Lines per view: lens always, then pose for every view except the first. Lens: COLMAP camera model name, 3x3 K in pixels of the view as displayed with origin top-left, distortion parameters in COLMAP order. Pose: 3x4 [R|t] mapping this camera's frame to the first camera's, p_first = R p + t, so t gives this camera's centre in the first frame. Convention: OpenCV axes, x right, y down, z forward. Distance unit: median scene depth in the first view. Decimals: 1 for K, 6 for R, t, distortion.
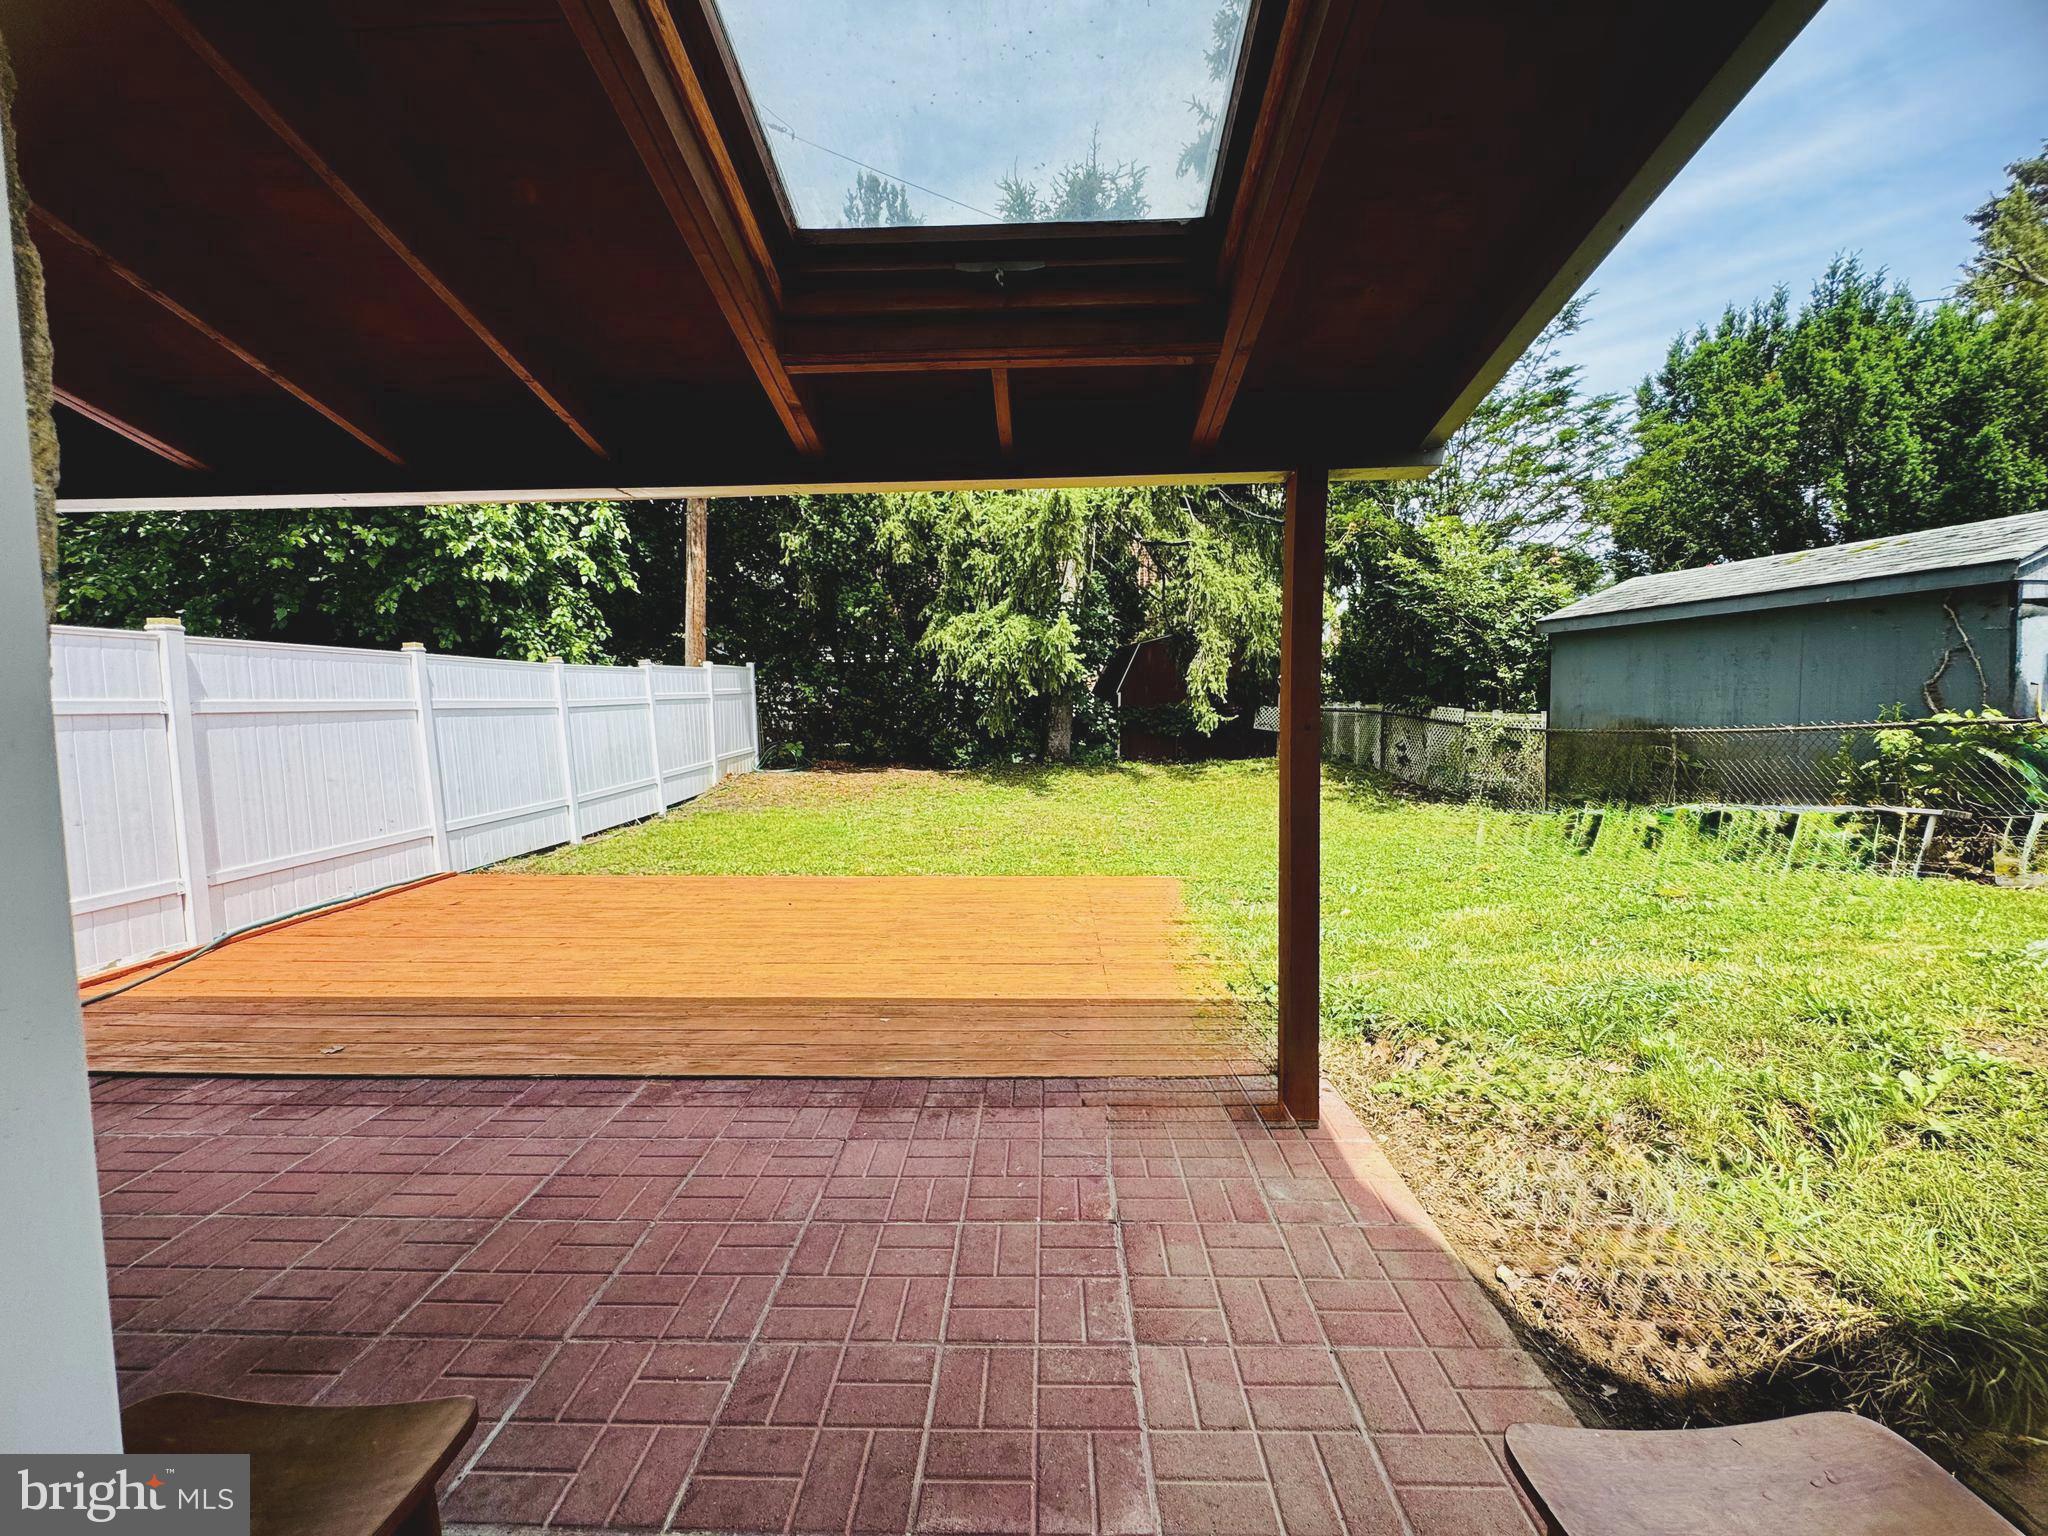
lens RADIAL K [[820.9, 0, 1021.3], [0, 820.9, 763.9], [0, 0, 1]] dist [-0.004744, 0.000187]
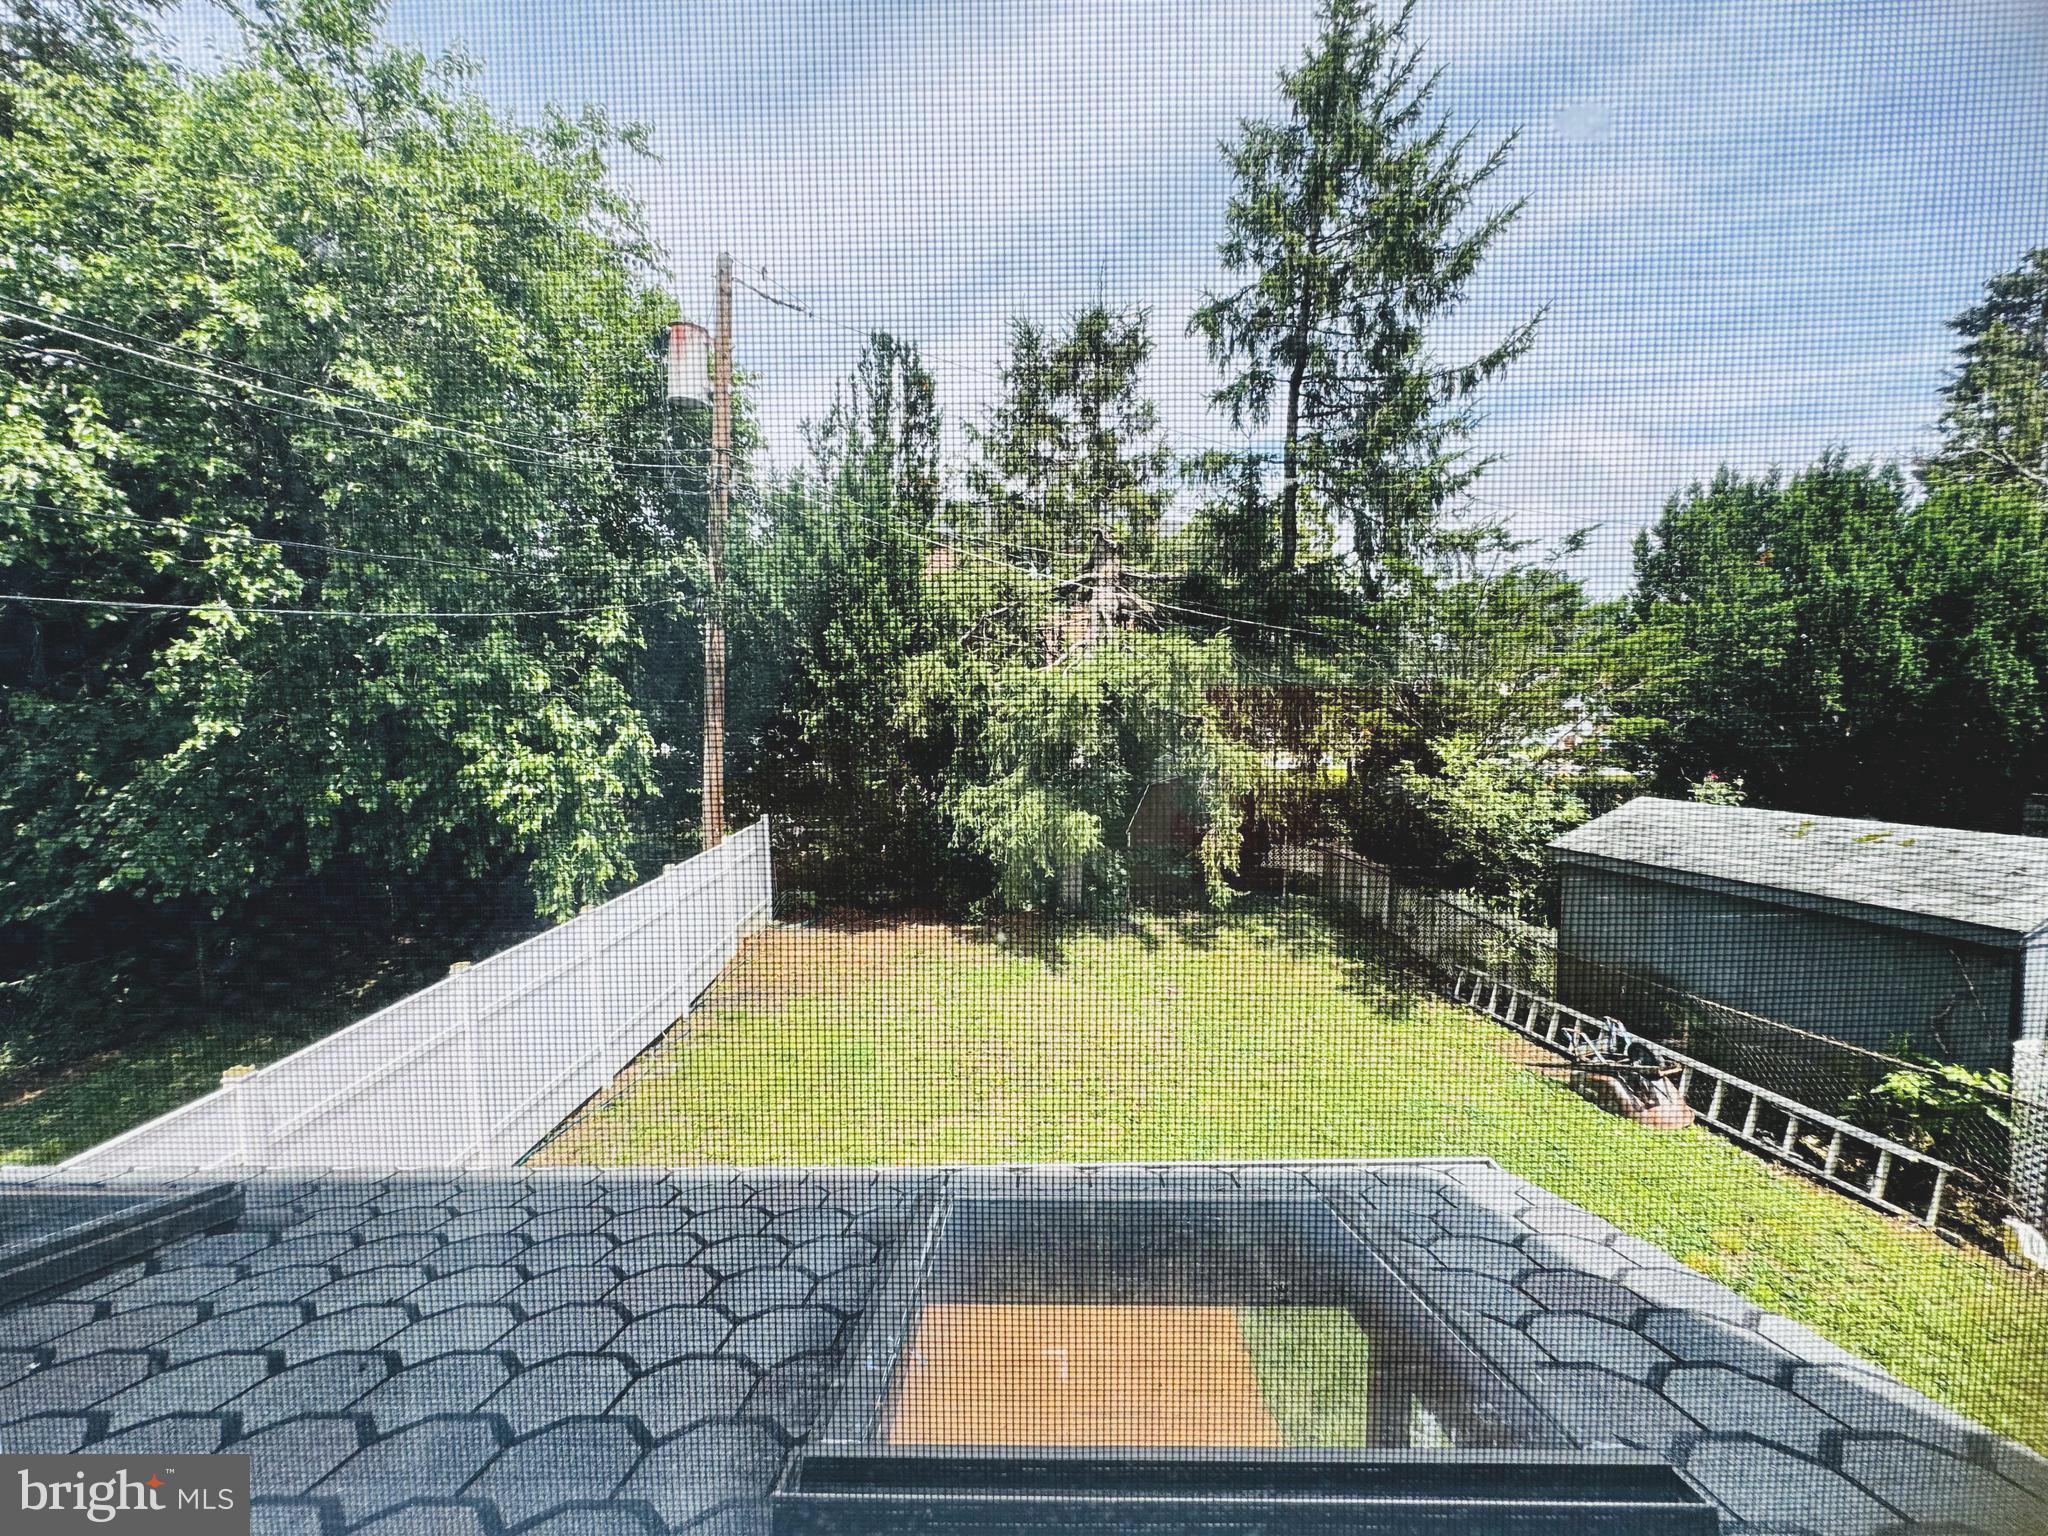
lens RADIAL K [[820.9, 0, 1021.3], [0, 820.9, 763.9], [0, 0, 1]] dist [-0.004744, 0.000187]
pose [[0.999952, -0.002194, 0.009601, -0.028754], [0.002342, 0.999878, -0.015415, -0.199556], [-0.009566, 0.015437, 0.999835, -0.014992]]
